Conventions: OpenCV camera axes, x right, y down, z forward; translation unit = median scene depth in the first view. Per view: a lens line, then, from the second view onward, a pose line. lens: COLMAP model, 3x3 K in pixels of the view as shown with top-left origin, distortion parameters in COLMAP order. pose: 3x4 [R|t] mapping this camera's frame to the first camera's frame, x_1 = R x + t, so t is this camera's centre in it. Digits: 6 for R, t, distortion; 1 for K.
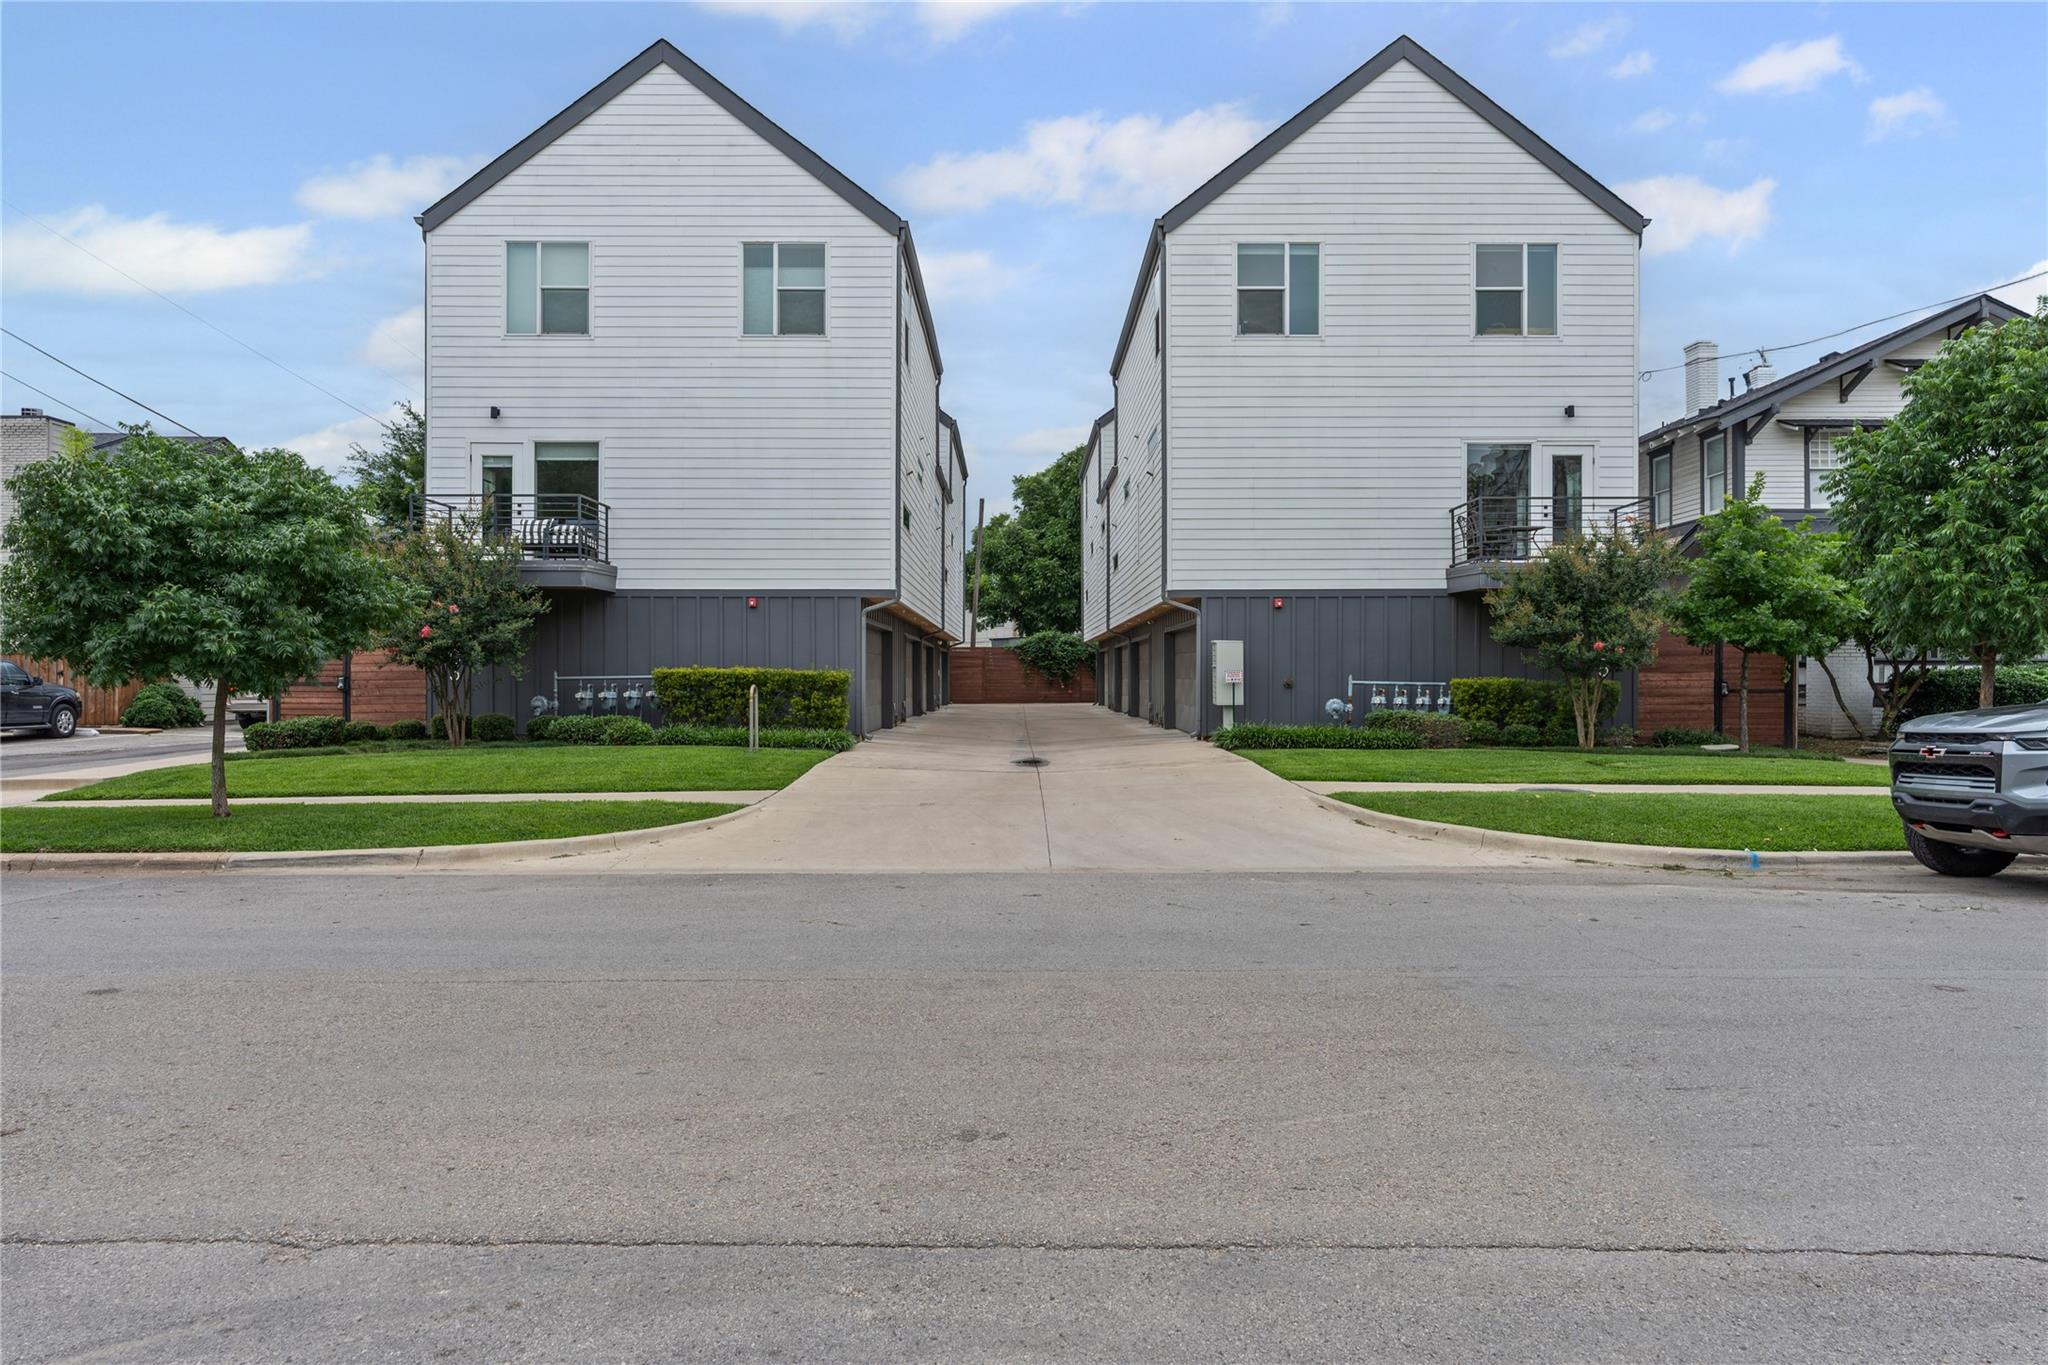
lens RADIAL K [[1241.2, 0, 1024.0], [0, 1241.2, 682.5], [0, 0, 1]] dist [0.000750, 0.000124]
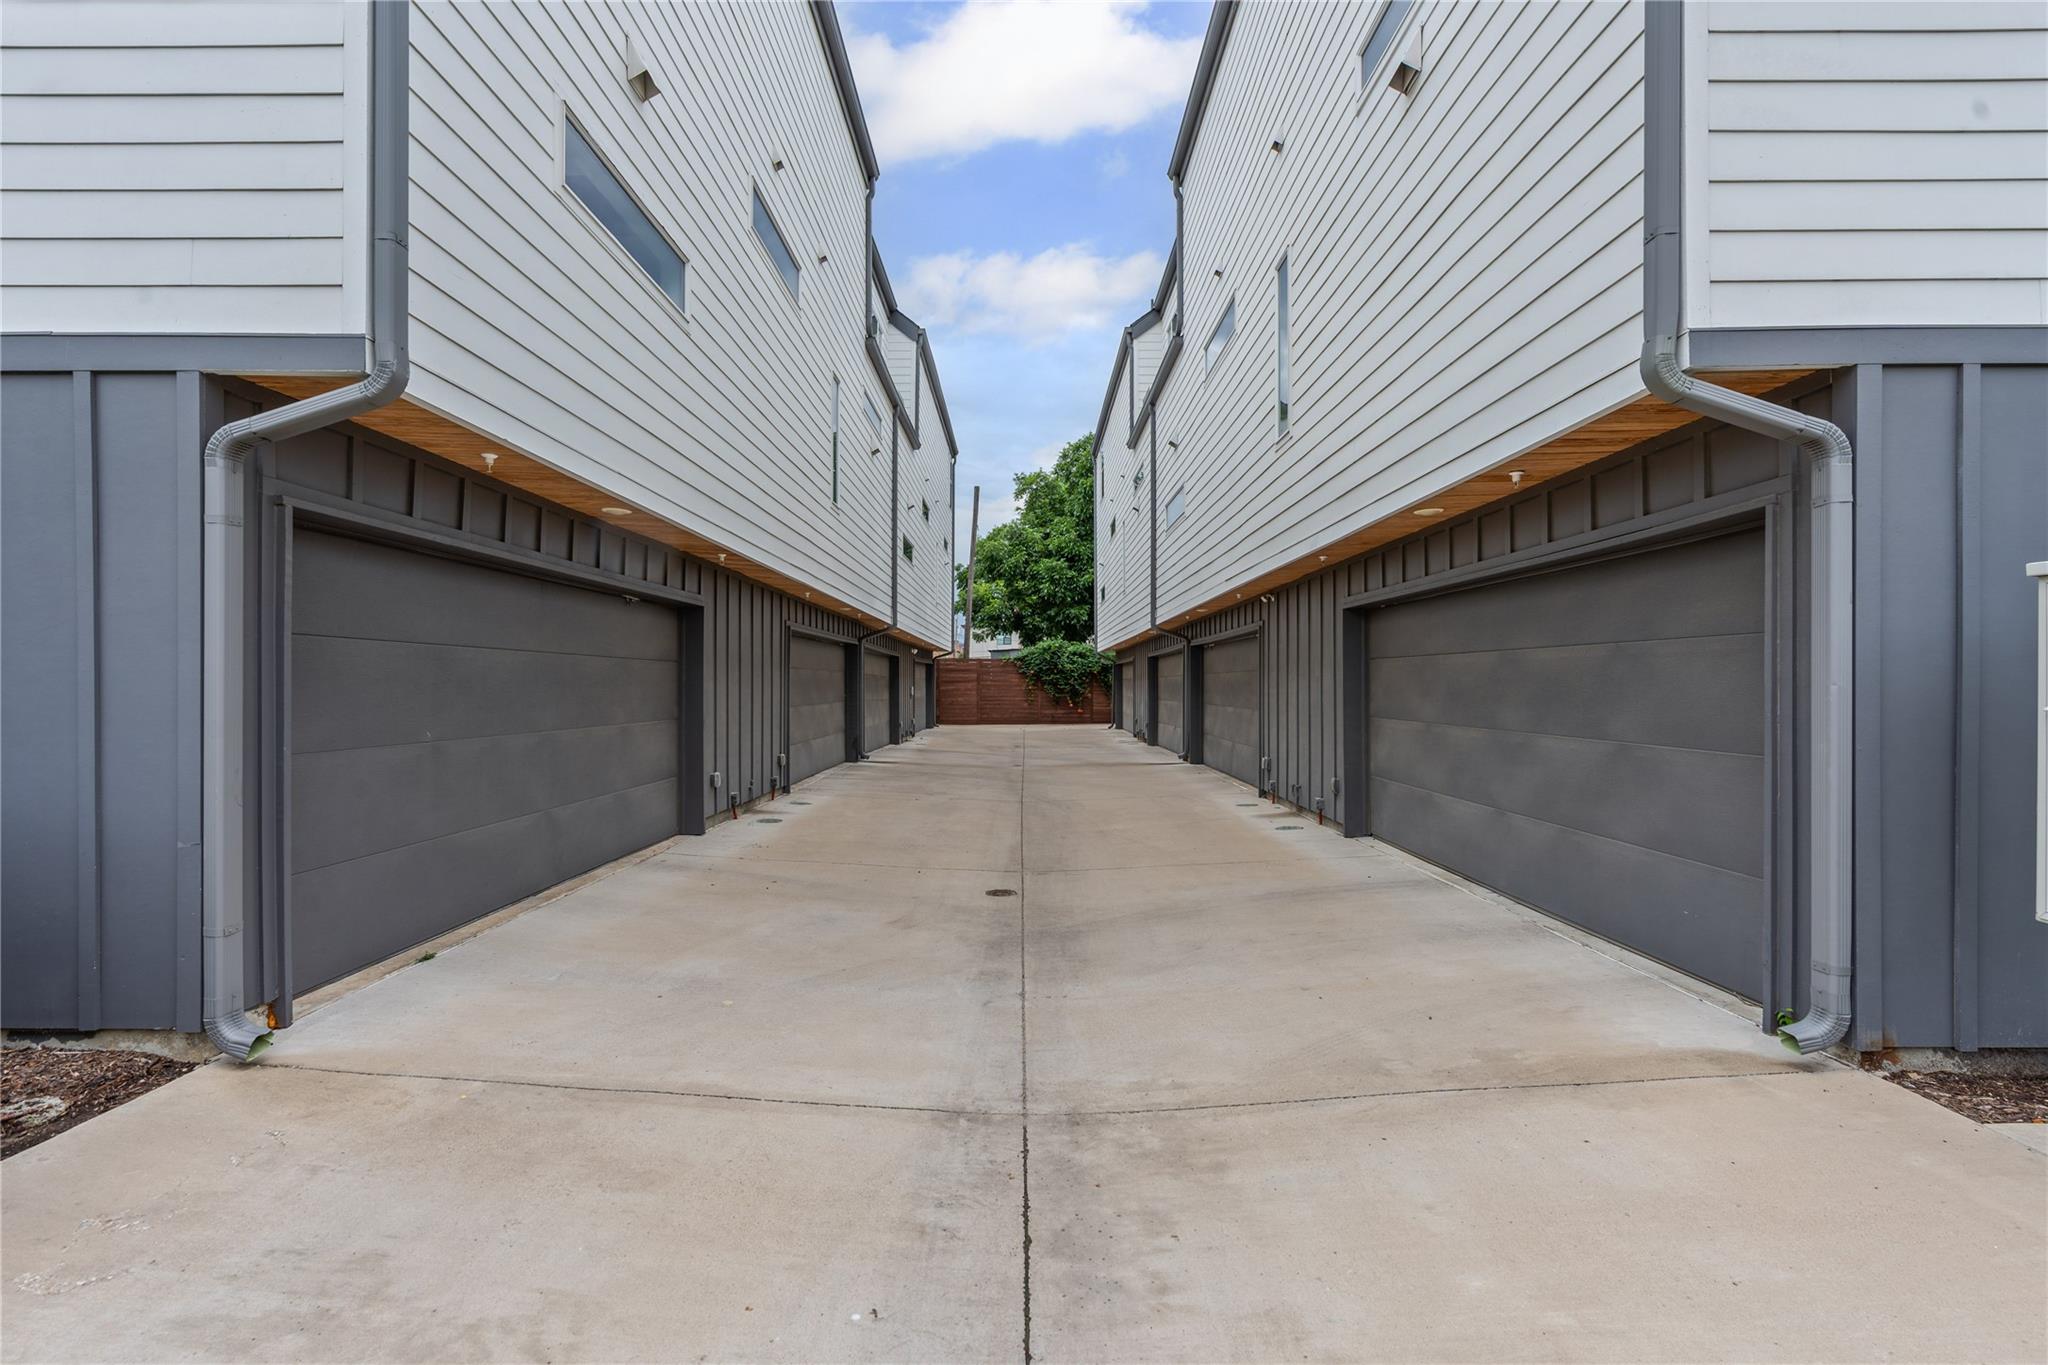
lens RADIAL K [[931.4, 0, 1024.0], [0, 931.4, 682.5], [0, 0, 1]] dist [0.001256, 0.000604]
pose [[0.999987, 0.000178, 0.005008, -0.005395], [-0.000097, 0.999872, -0.015985, -0.001593], [-0.005010, 0.015984, 0.999860, 0.343469]]
